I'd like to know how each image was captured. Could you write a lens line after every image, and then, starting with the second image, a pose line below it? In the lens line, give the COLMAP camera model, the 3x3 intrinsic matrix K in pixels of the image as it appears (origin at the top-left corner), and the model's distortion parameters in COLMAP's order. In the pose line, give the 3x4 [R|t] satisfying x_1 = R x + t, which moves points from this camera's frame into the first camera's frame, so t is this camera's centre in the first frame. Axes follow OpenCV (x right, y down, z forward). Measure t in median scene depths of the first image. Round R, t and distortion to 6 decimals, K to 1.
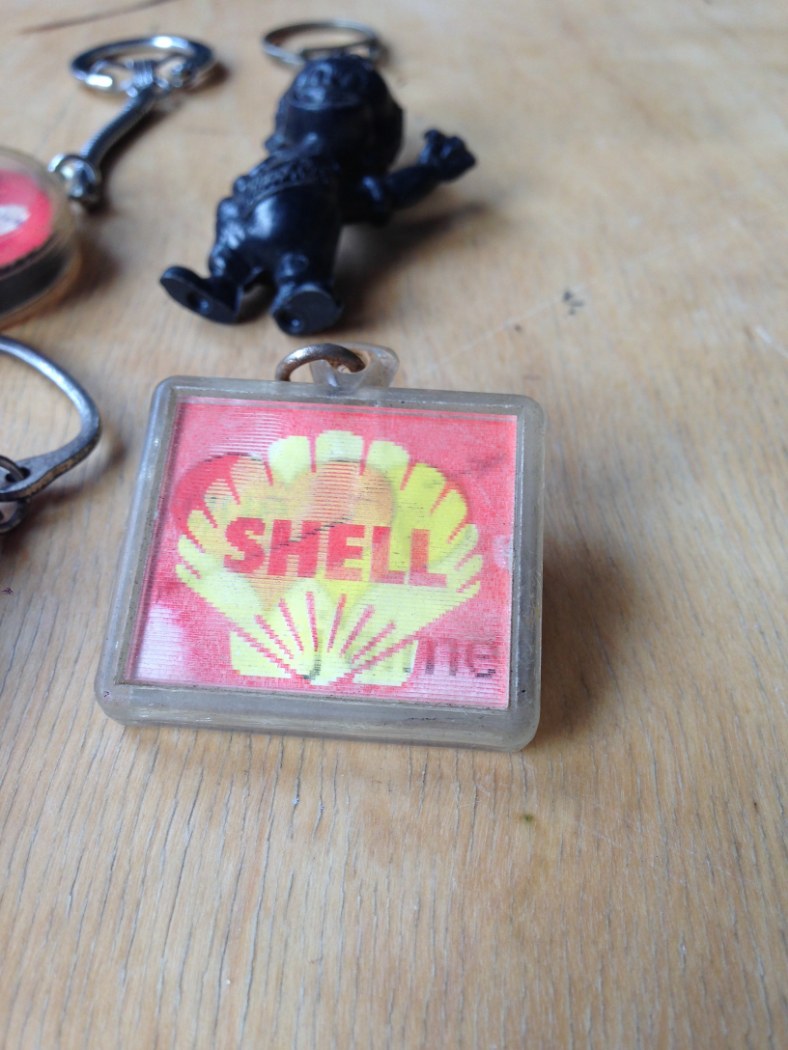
lens RADIAL K [[1010.7, 0, 383.5], [0, 1010.7, 525.3], [0, 0, 1]] dist [0.090952, -0.259039]
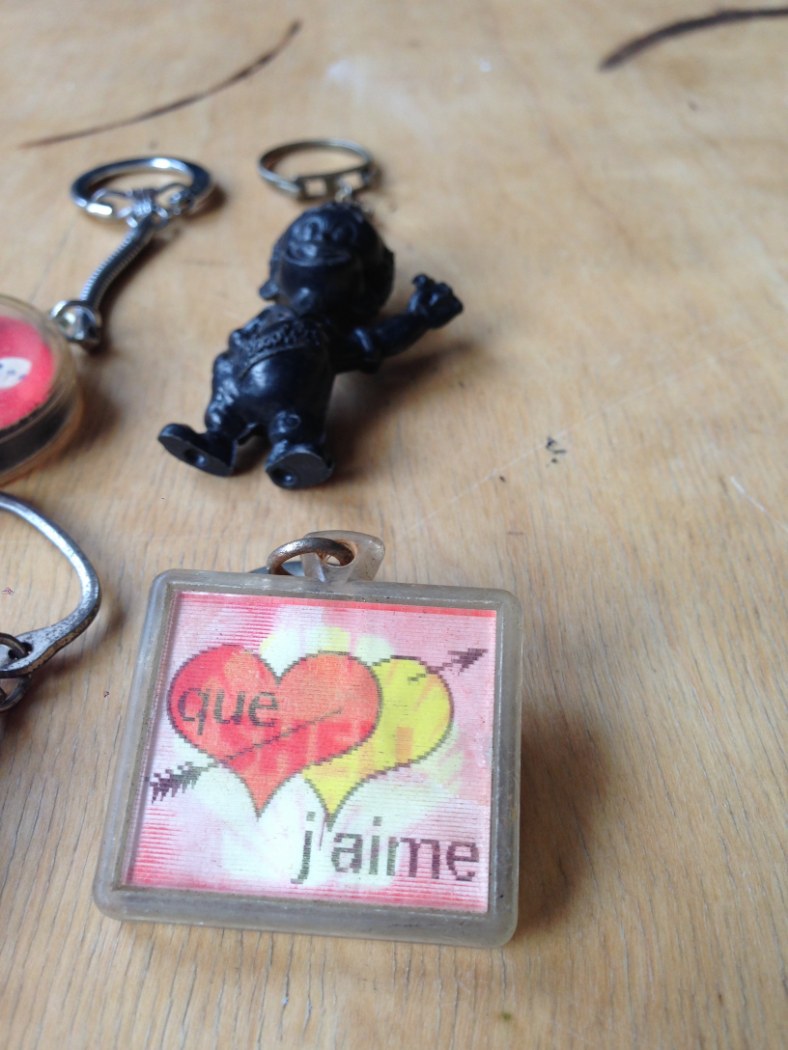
lens RADIAL K [[1008.0, 0, 394.0], [0, 1008.0, 525.0], [0, 0, 1]] dist [0.096219, -0.271008]
pose [[0.999954, -0.003548, 0.008966, 0.014552], [0.003746, 0.999747, -0.022166, -0.154261], [-0.008886, 0.022199, 0.999714, -0.045886]]
